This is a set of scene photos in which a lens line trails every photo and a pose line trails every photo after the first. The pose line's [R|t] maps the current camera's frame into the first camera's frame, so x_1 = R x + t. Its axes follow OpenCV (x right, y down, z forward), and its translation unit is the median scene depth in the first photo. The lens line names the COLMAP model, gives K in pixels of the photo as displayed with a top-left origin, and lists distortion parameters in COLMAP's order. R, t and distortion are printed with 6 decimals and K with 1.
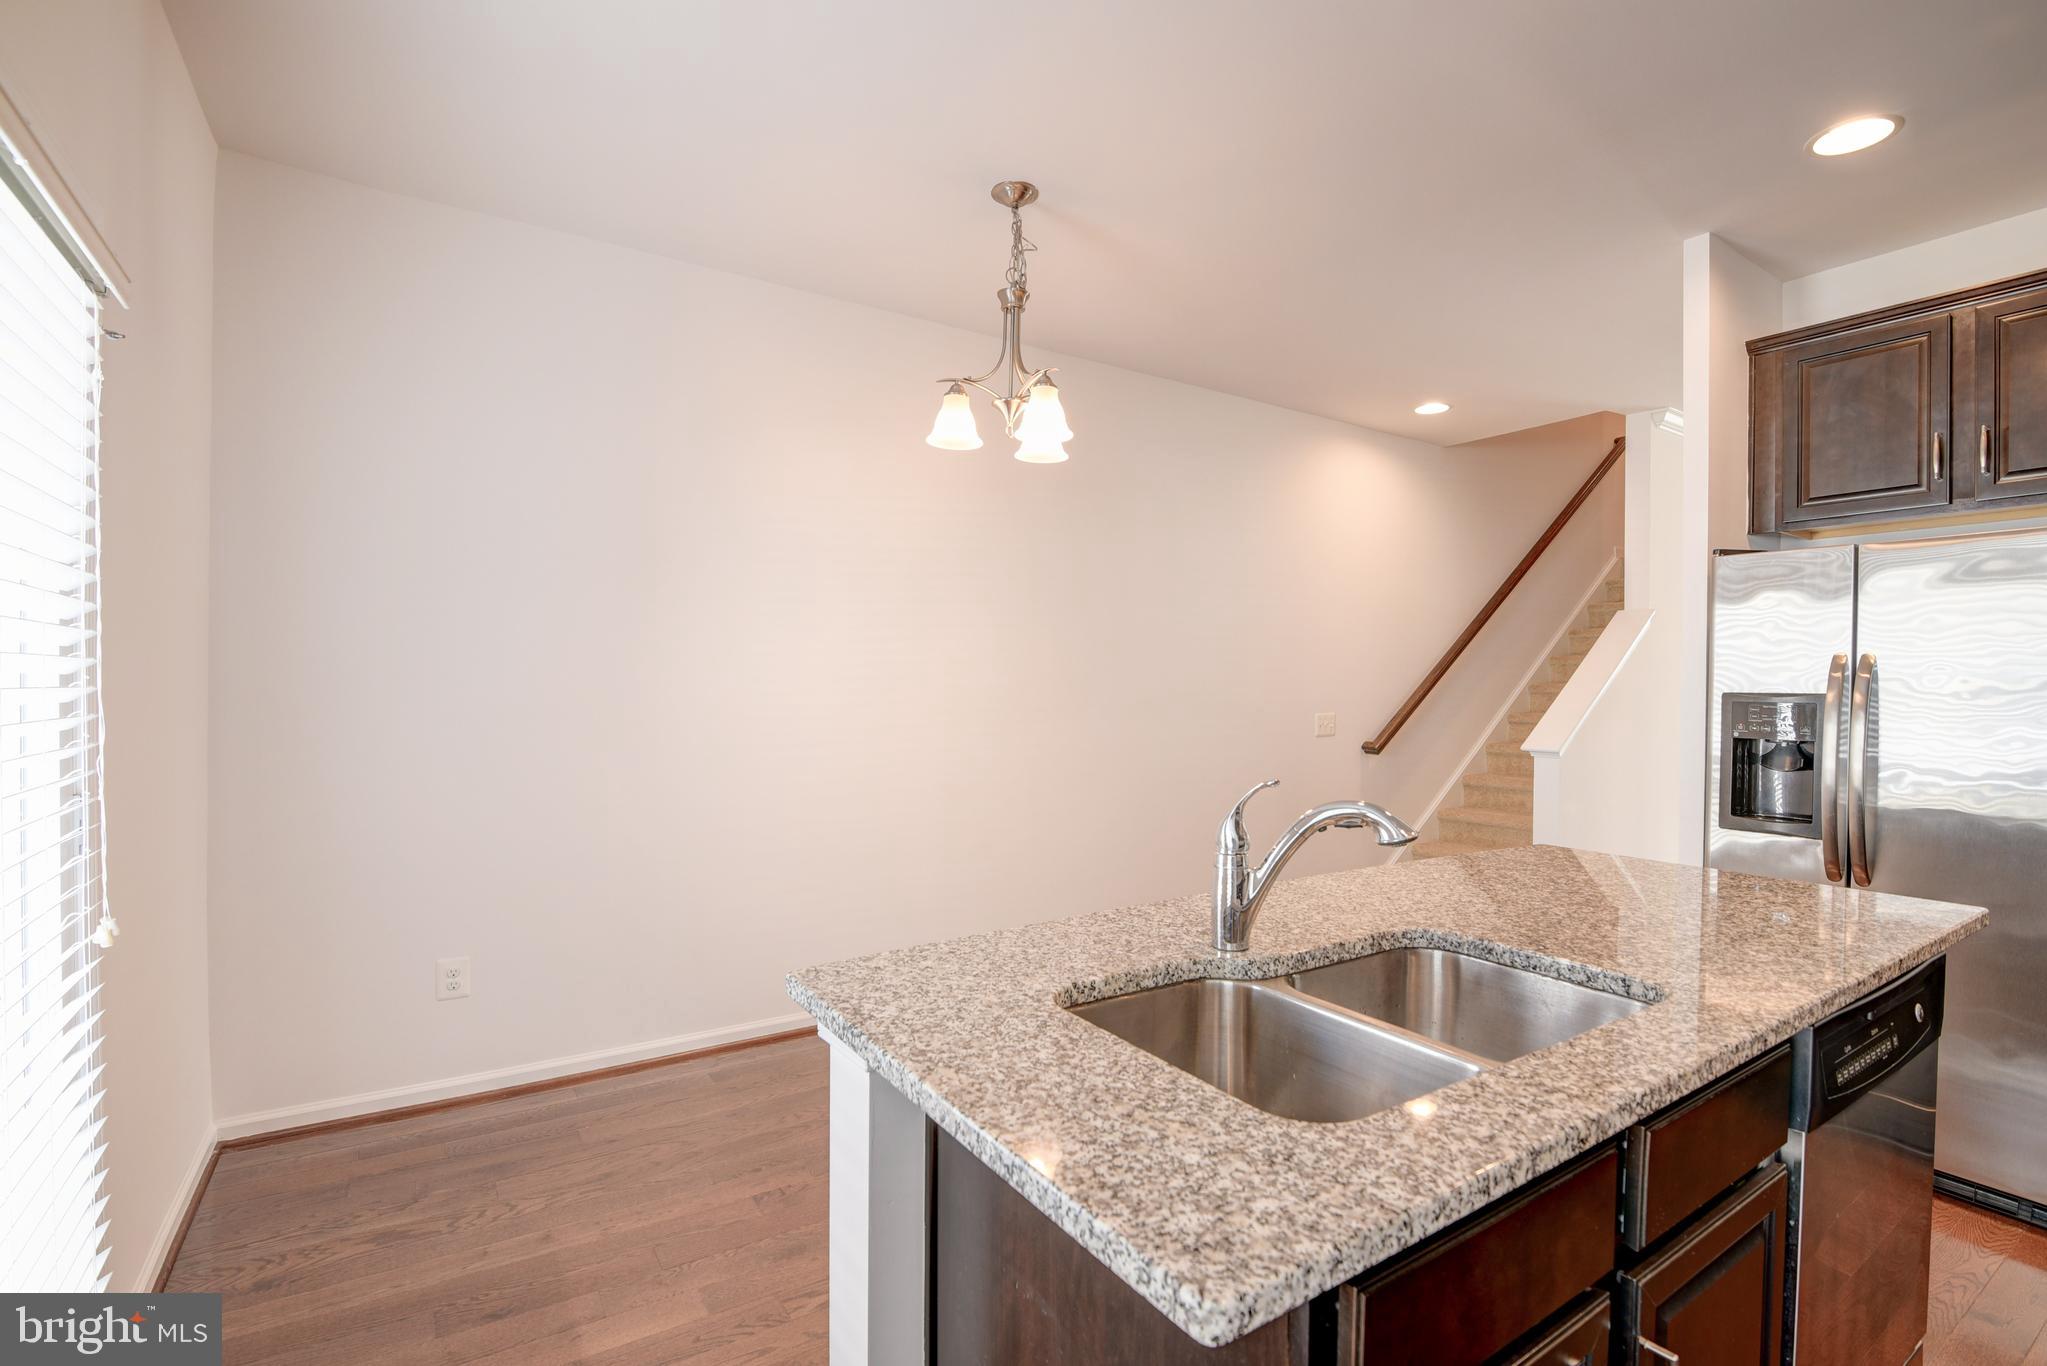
lens RADIAL K [[936.6, 0, 1020.0], [0, 936.6, 698.7], [0, 0, 1]] dist [-0.020911, 0.001522]
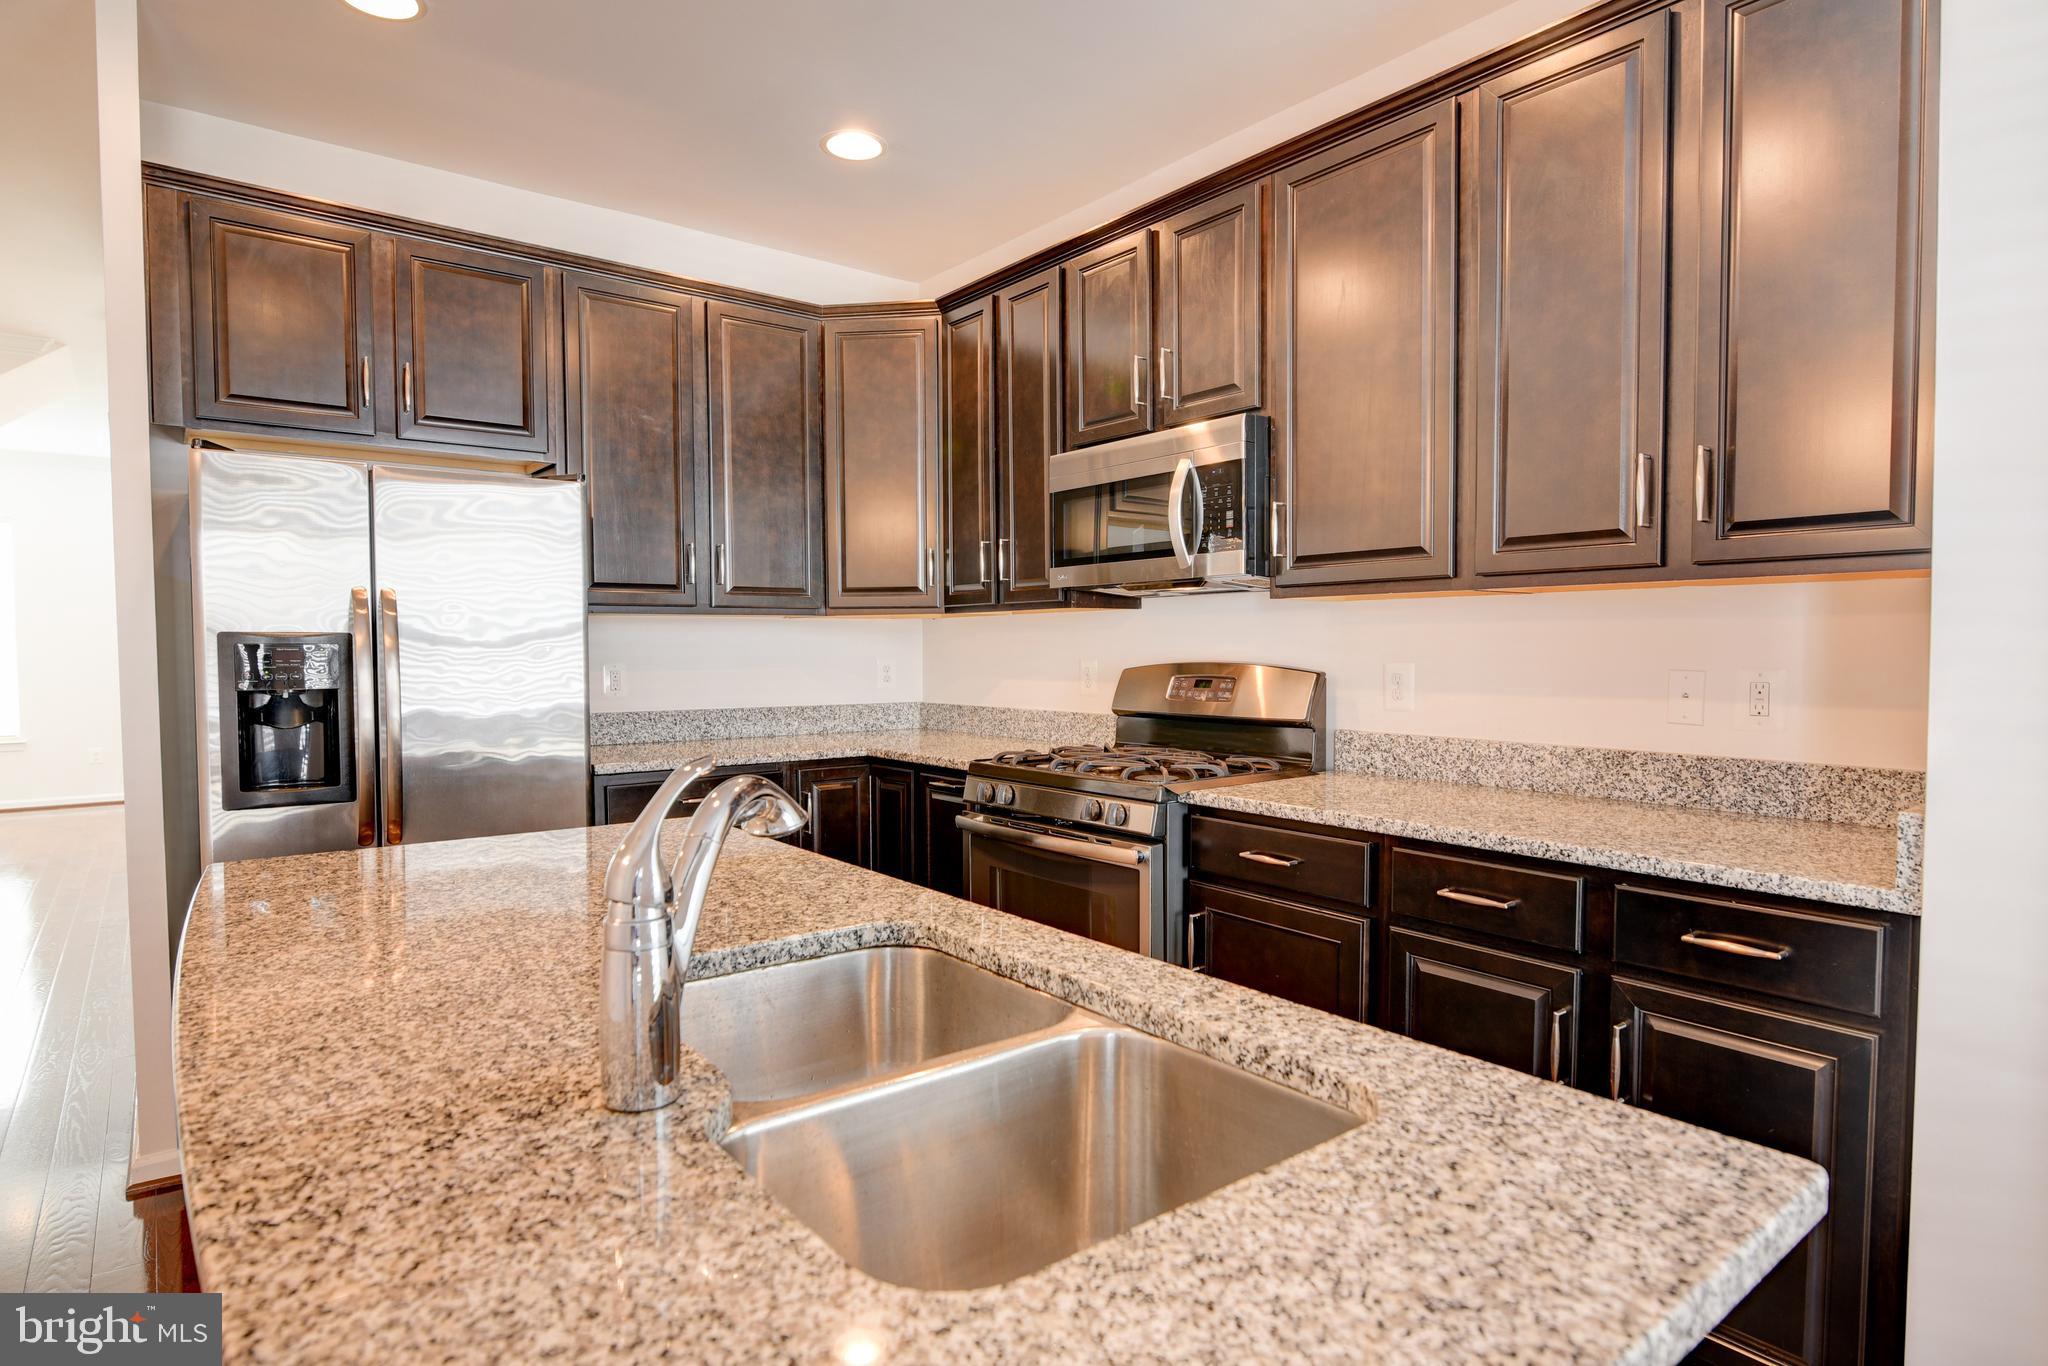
lens RADIAL K [[1098.5, 0, 1026.2], [0, 1098.5, 689.0], [0, 0, 1]] dist [-0.012552, -0.003356]
pose [[-0.101278, -0.044201, 0.993876, -0.359633], [0.015401, 0.998823, 0.045991, 0.016825], [-0.994739, 0.019965, -0.100478, 0.801645]]
